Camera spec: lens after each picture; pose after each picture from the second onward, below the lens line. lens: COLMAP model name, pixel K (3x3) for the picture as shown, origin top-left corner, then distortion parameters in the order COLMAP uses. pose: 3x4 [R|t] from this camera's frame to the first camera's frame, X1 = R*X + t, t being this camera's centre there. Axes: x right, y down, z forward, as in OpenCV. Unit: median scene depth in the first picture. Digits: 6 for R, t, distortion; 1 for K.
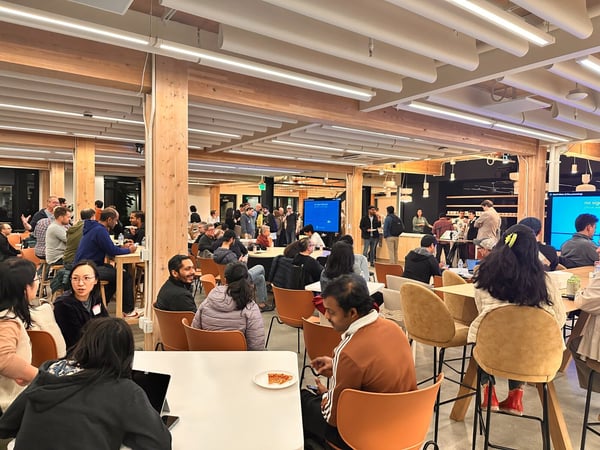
lens RADIAL K [[412.7, 0, 300.0], [0, 412.7, 225.0], [0, 0, 1]] dist [0.097424, -0.131130]
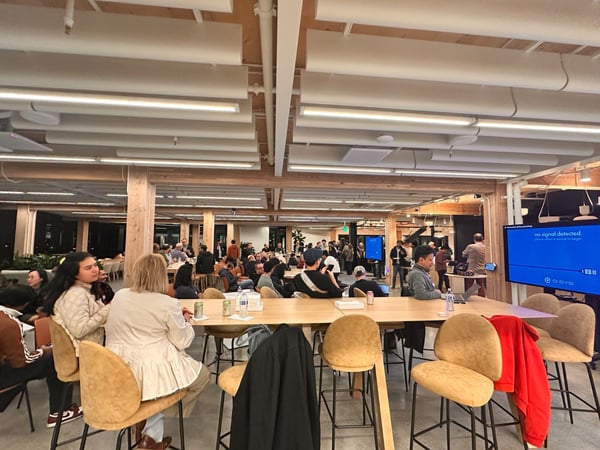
lens RADIAL K [[256.1, 0, 300.0], [0, 256.1, 225.0], [0, 0, 1]] dist [0.000170, 0.000002]
pose [[0.874241, -0.042723, -0.483608, 0.435177], [-0.012275, 0.993857, -0.109989, -0.002042], [0.485337, 0.102093, 0.868346, 0.181260]]
